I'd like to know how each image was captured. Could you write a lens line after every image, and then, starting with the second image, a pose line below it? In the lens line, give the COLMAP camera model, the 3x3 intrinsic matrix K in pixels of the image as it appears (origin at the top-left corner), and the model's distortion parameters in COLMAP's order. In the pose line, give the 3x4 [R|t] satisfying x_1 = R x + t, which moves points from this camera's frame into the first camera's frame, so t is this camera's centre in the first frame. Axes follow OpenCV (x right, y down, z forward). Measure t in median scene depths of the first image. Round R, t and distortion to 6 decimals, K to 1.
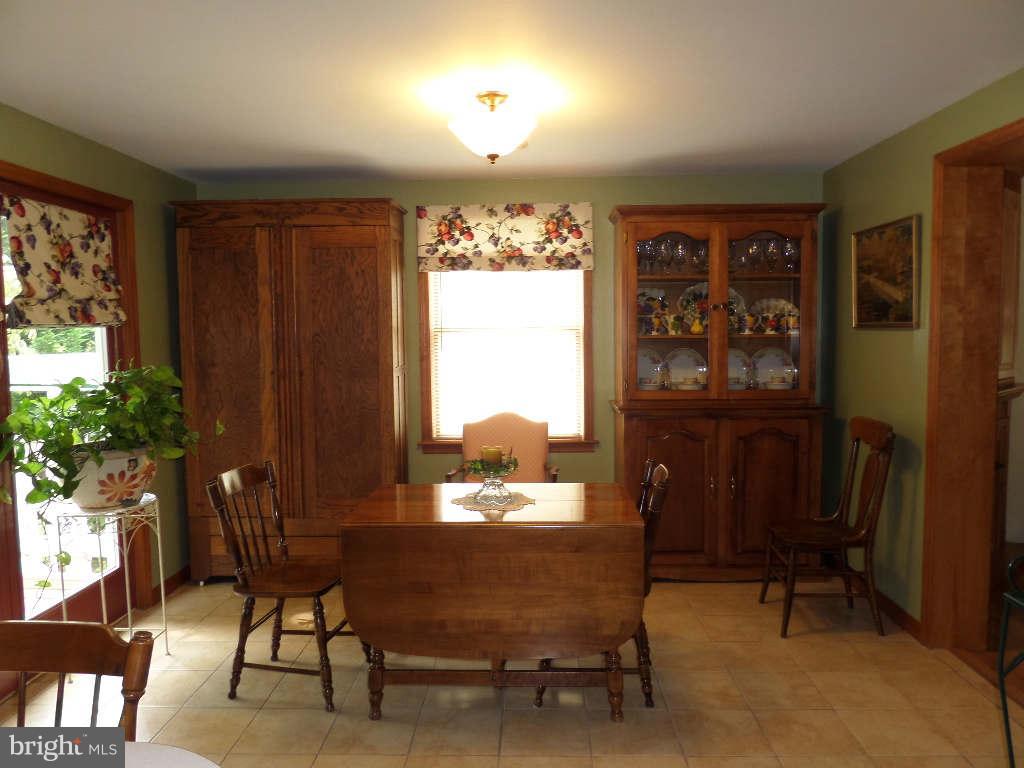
lens RADIAL K [[748.8, 0, 512.0], [0, 748.8, 384.0], [0, 0, 1]] dist [-0.009139, -0.004823]
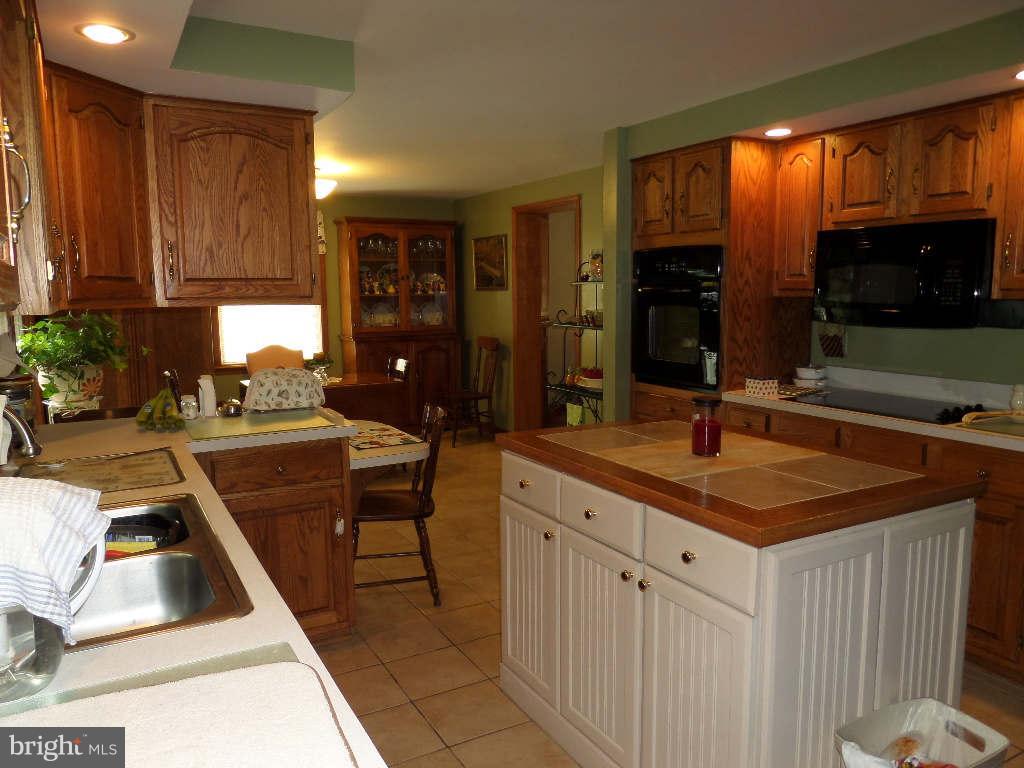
lens RADIAL K [[748.8, 0, 512.0], [0, 748.8, 384.0], [0, 0, 1]] dist [-0.009139, -0.004823]
pose [[0.857089, -0.062641, 0.511345, -0.417879], [0.038600, 0.997598, 0.057510, 0.053403], [-0.513720, -0.029553, 0.857449, -0.634899]]
